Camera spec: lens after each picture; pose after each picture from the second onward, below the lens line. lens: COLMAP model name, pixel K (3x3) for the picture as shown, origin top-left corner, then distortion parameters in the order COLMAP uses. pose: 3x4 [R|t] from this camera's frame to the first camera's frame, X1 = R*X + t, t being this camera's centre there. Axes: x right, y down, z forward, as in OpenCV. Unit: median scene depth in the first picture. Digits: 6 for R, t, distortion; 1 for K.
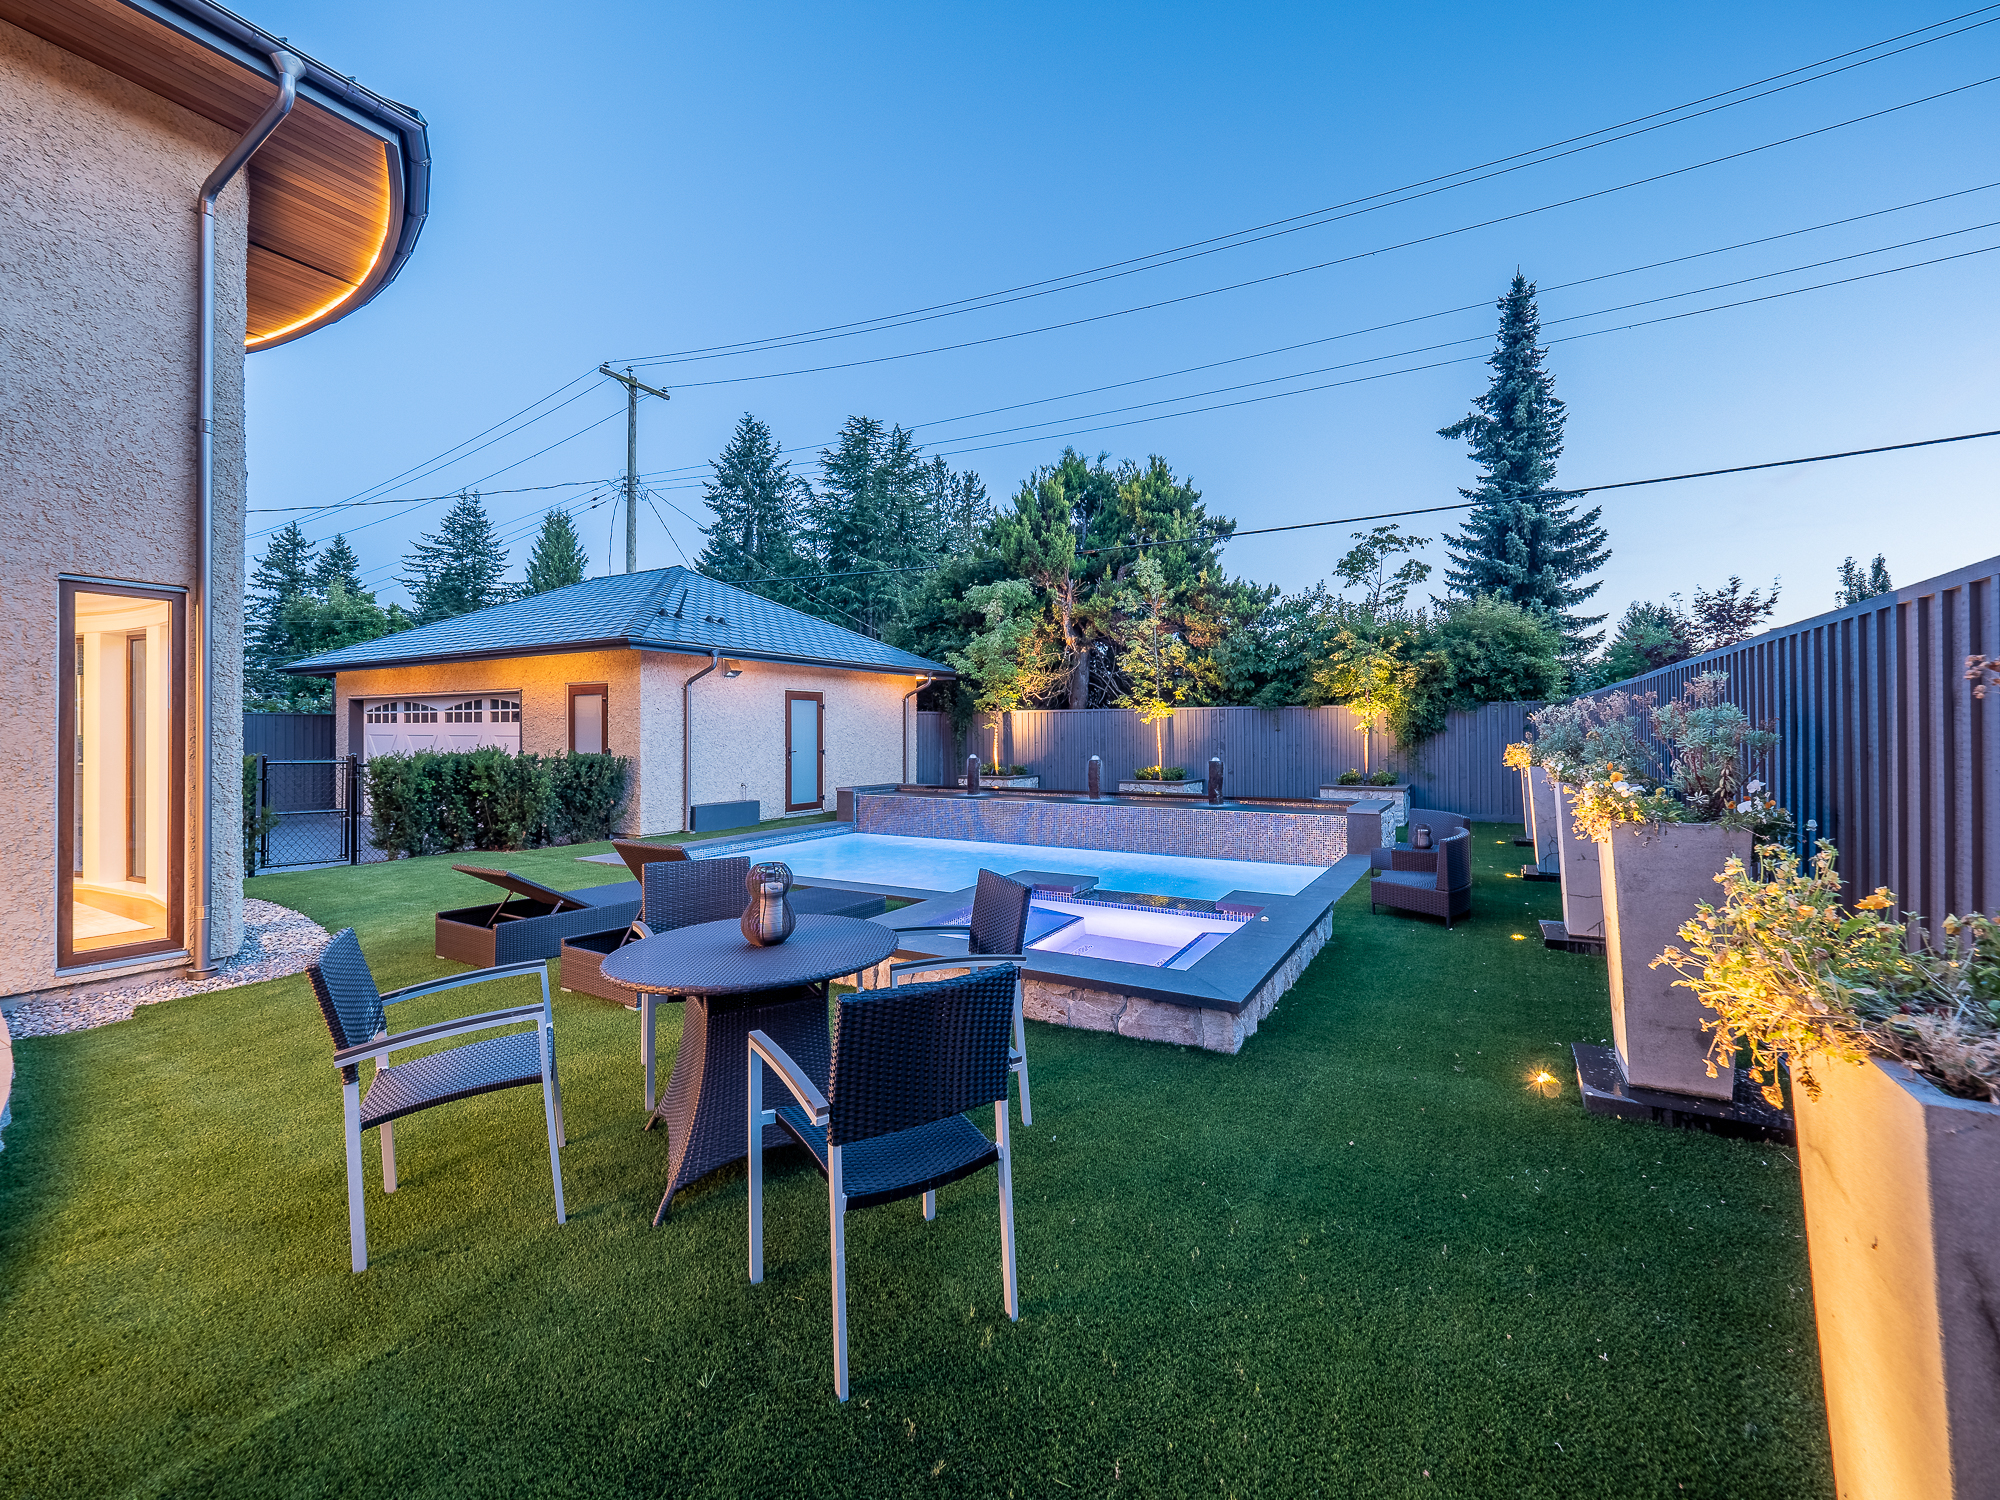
lens RADIAL K [[843.8, 0, 998.1], [0, 843.8, 743.7], [0, 0, 1]] dist [0.001017, 0.000125]
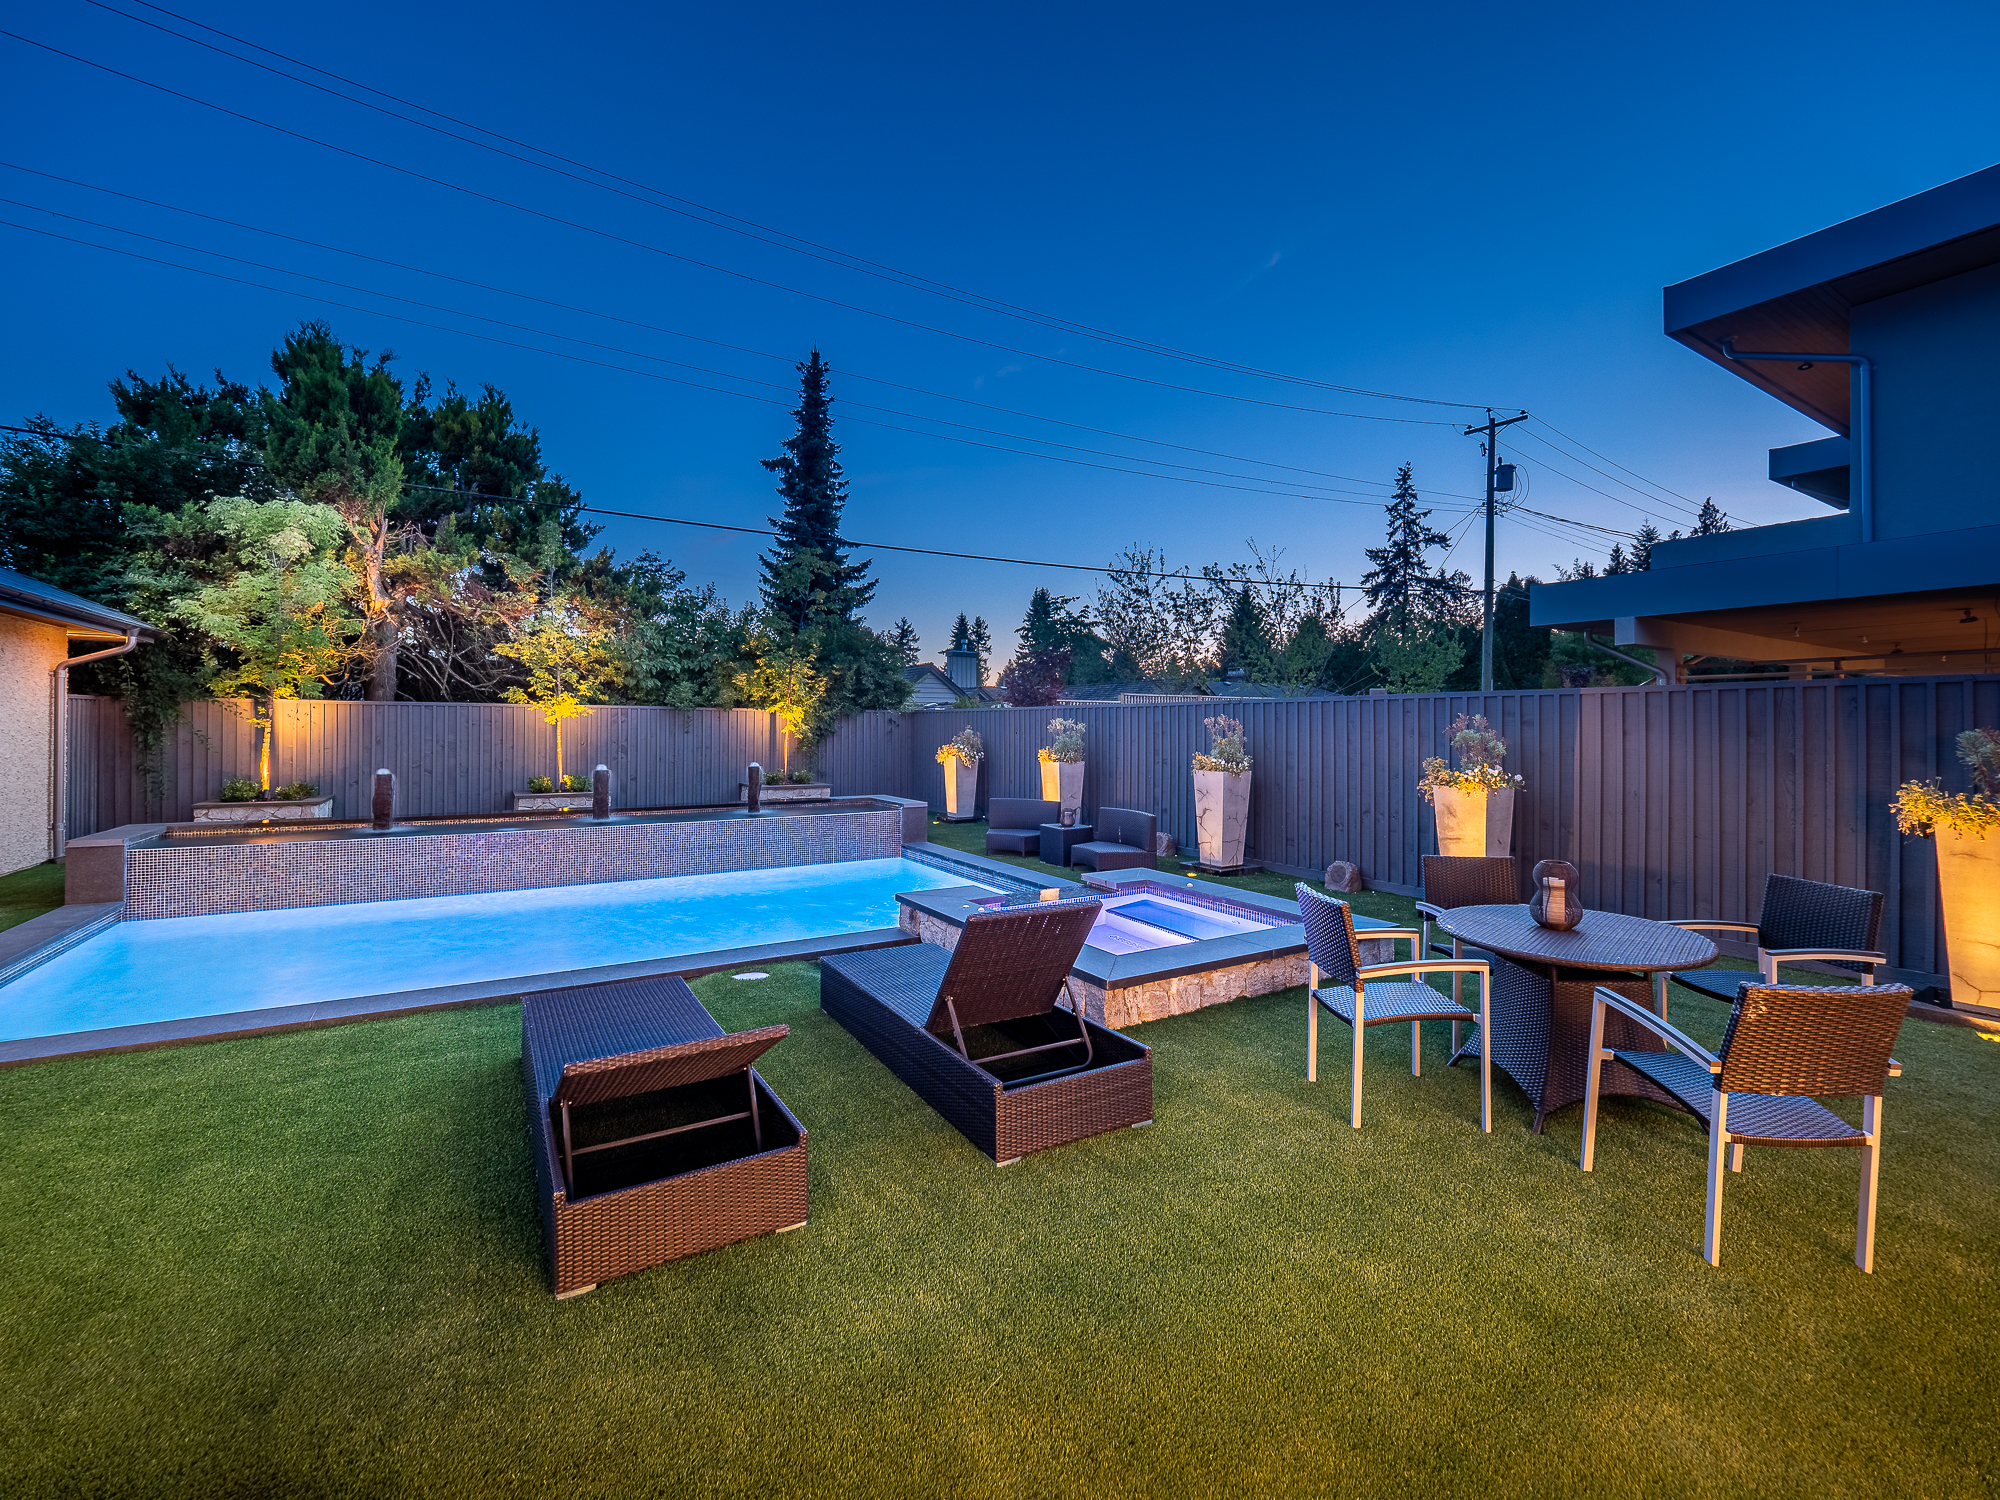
lens RADIAL K [[843.8, 0, 998.5], [0, 843.8, 733.4], [0, 0, 1]] dist [0.001017, 0.000125]
pose [[0.475099, 0.004837, 0.879919, -0.297556], [0.011712, 0.999862, -0.011820, -0.000164], [-0.879854, 0.015922, 0.474976, 0.218052]]
